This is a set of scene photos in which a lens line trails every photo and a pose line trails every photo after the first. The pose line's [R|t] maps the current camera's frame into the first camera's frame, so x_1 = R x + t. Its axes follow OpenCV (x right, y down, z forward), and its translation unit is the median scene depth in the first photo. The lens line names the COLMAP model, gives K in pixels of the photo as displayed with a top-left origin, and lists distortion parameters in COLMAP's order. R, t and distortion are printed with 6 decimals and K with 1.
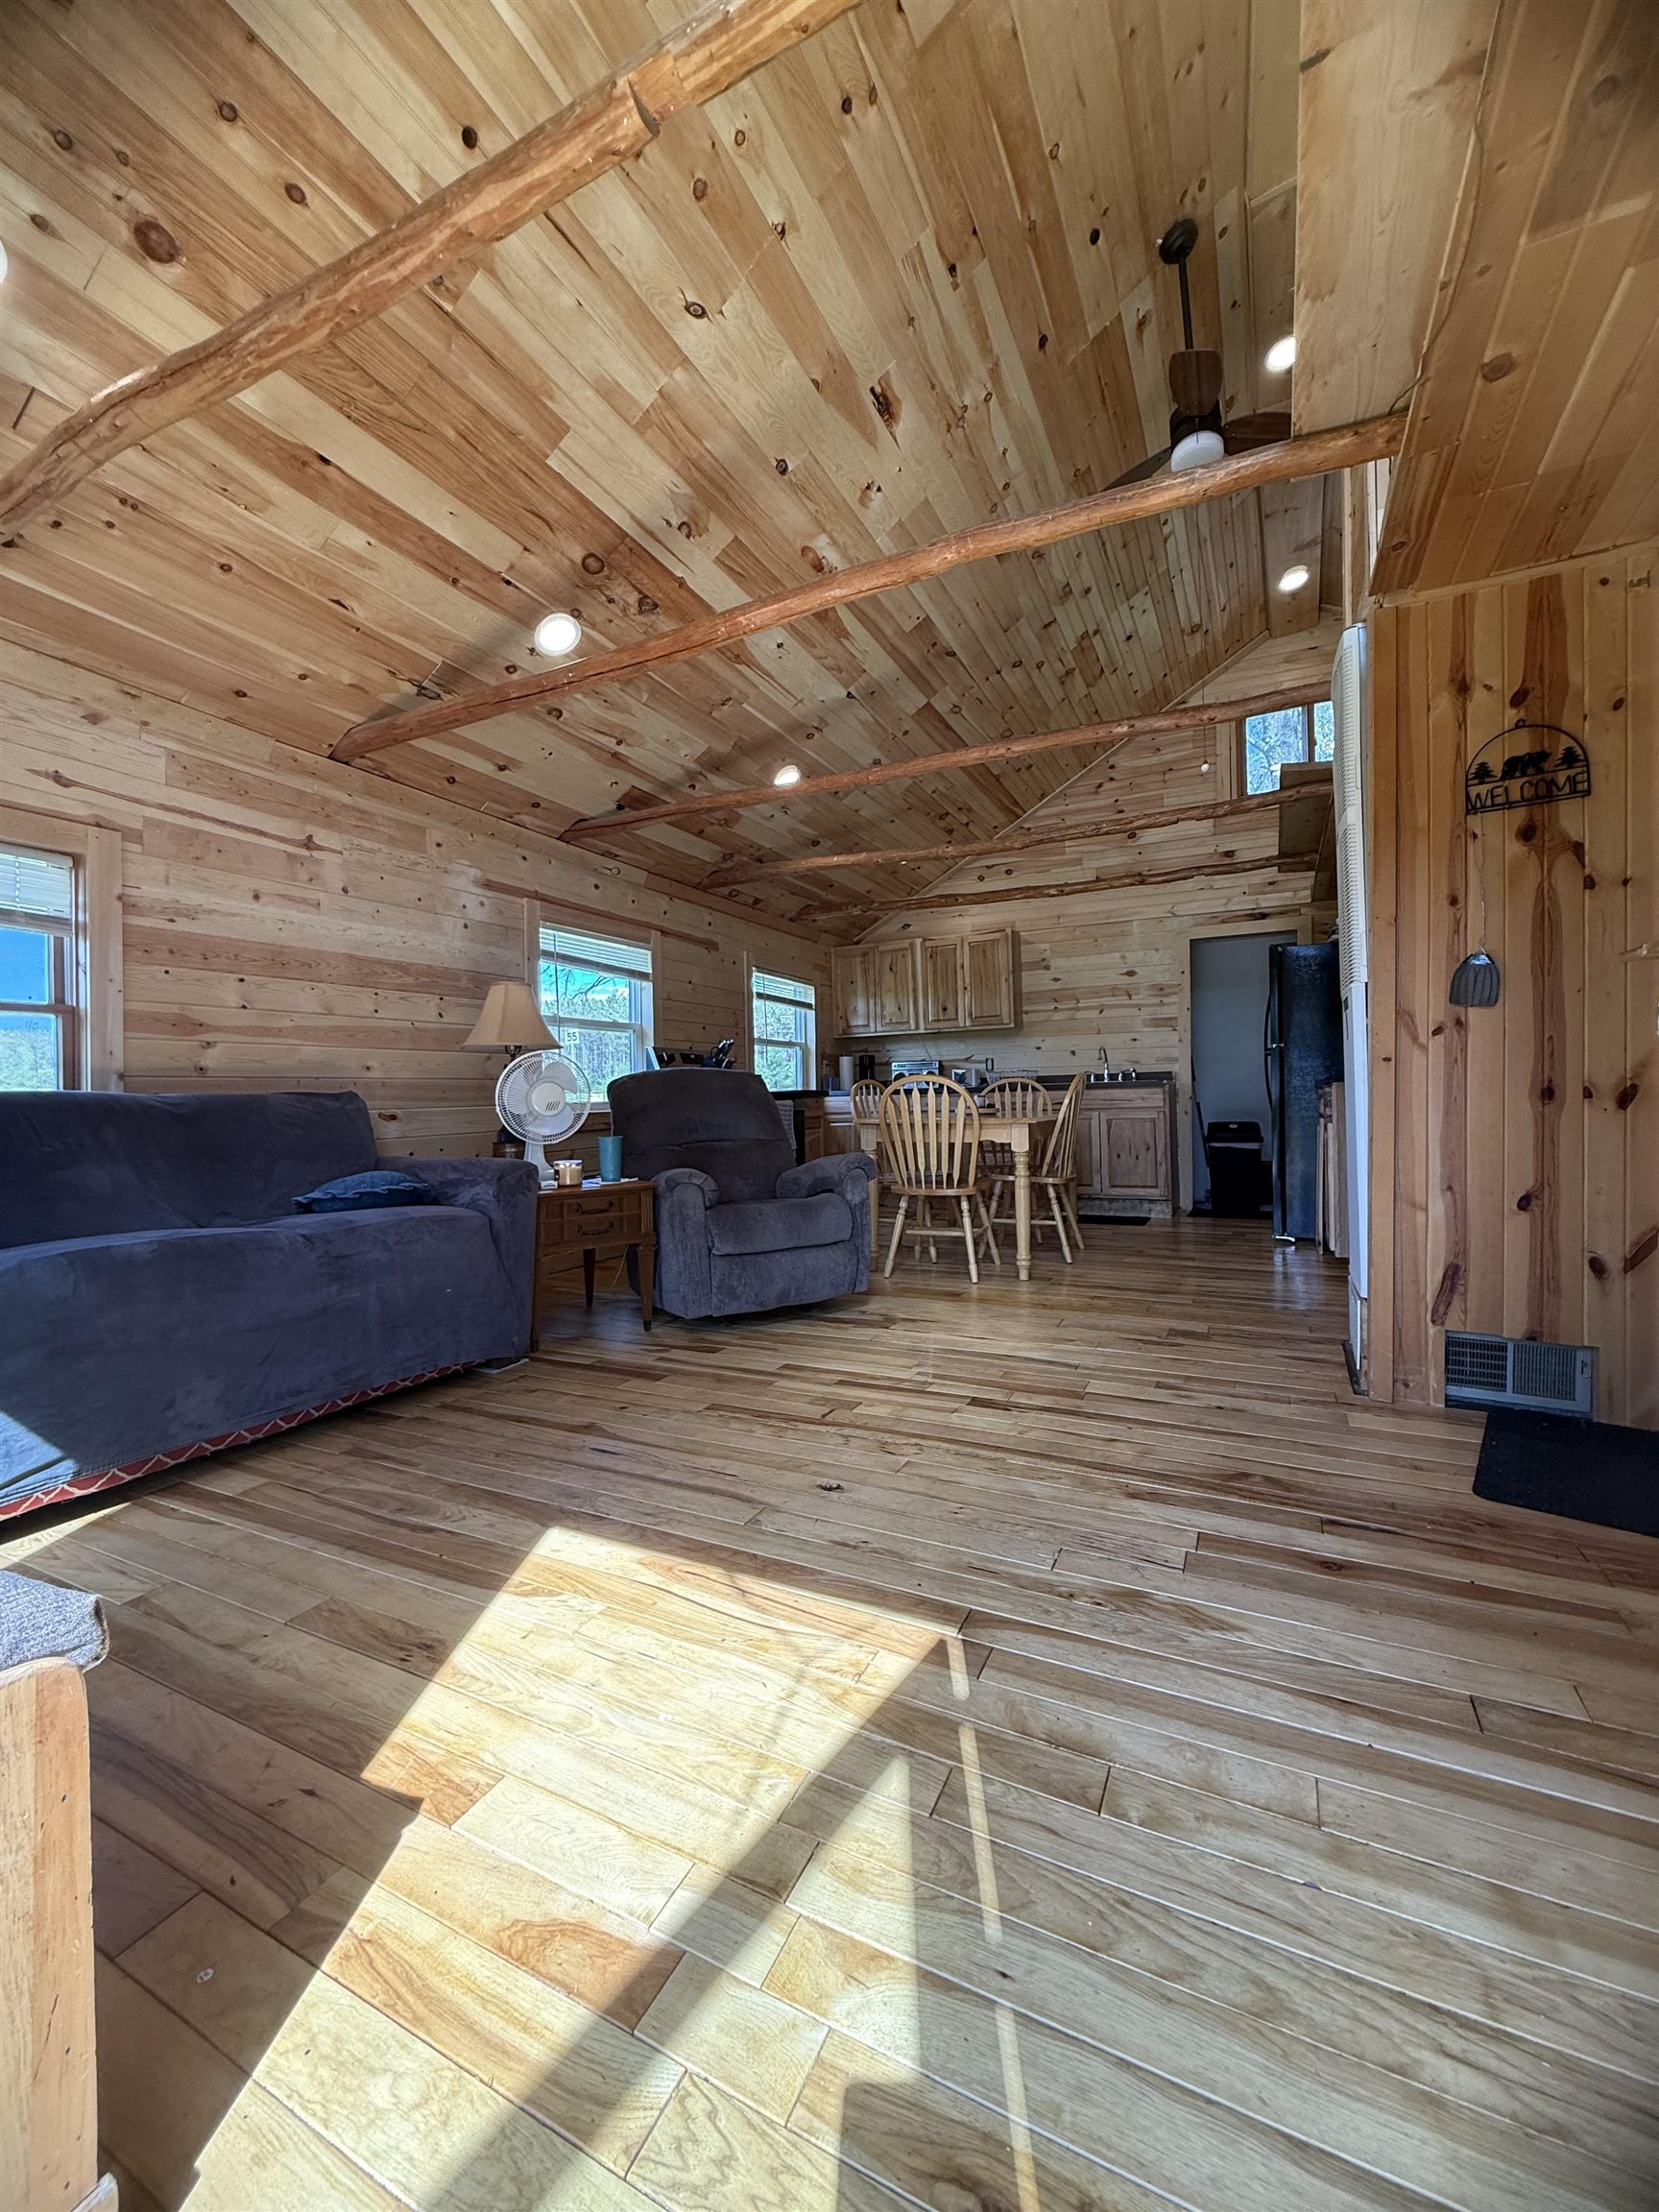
lens RADIAL K [[879.1, 0, 833.1], [0, 879.1, 1097.6], [0, 0, 1]] dist [0.000620, 0.000129]
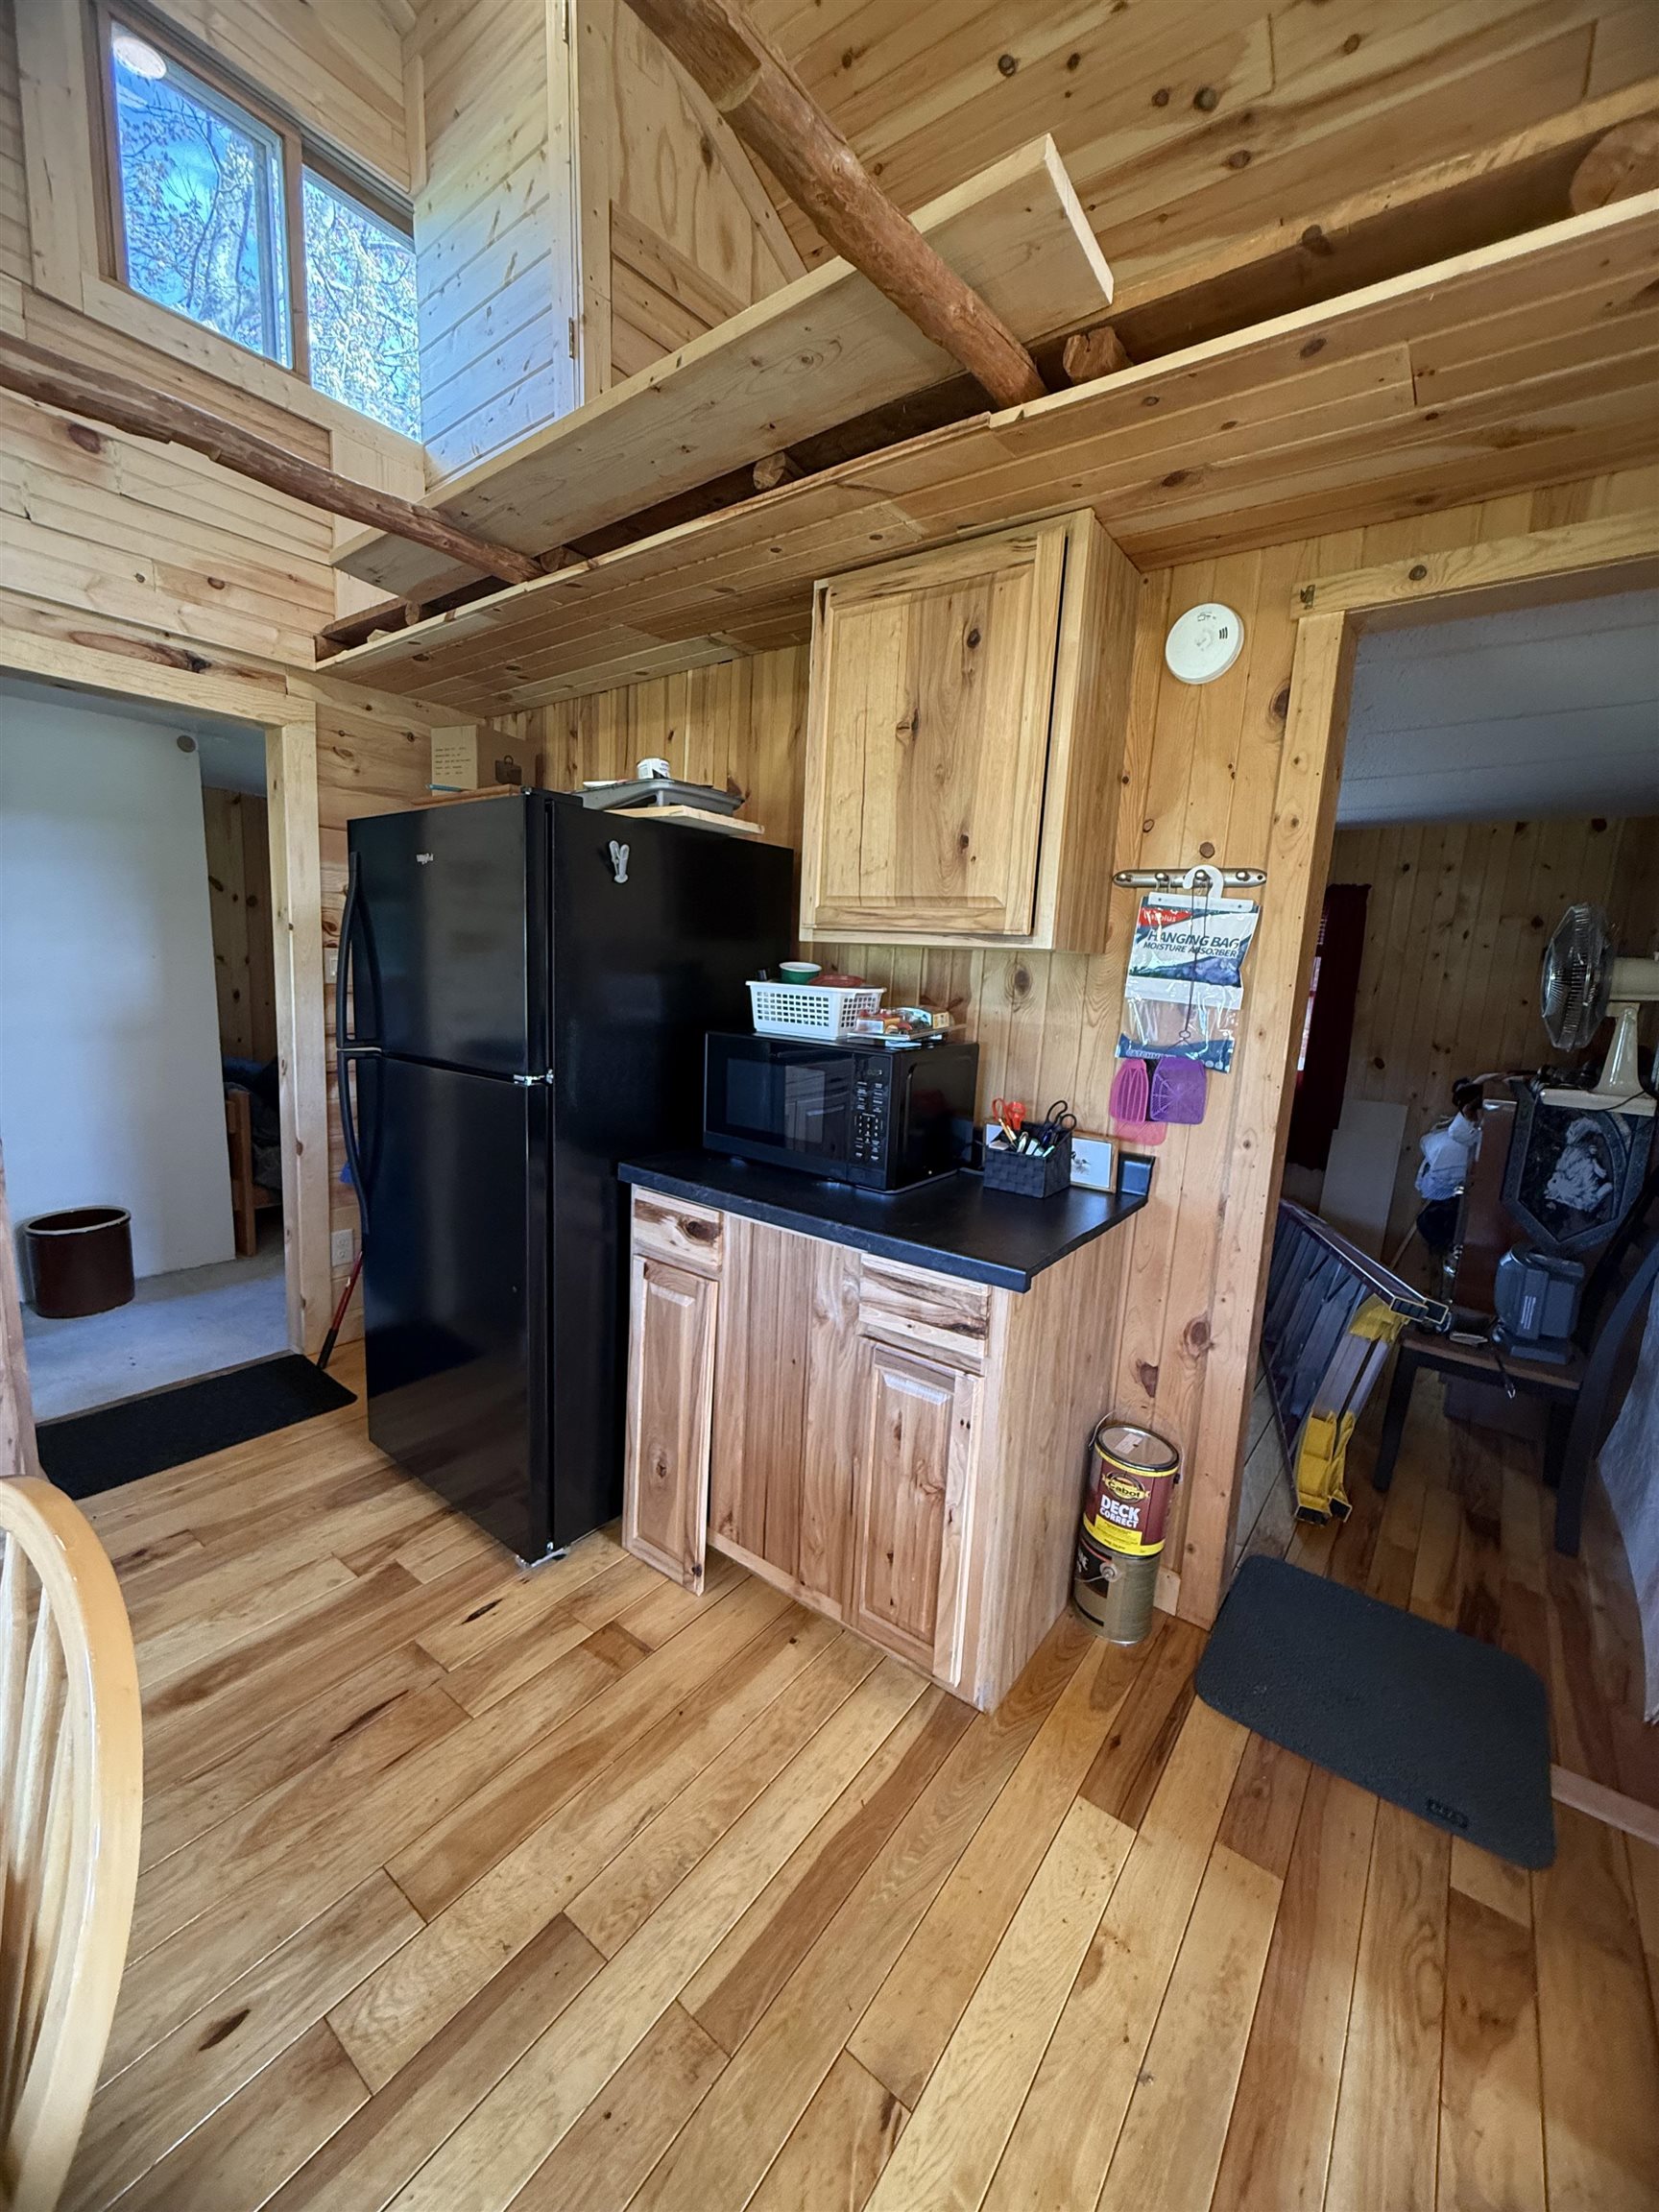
lens RADIAL K [[879.1, 0, 833.9], [0, 879.1, 1098.1], [0, 0, 1]] dist [0.000620, 0.000129]
pose [[0.177674, -0.127108, 0.975846, 0.138103], [-0.053031, 0.988946, 0.138470, -0.086972], [-0.982659, -0.076353, 0.168969, 0.656357]]
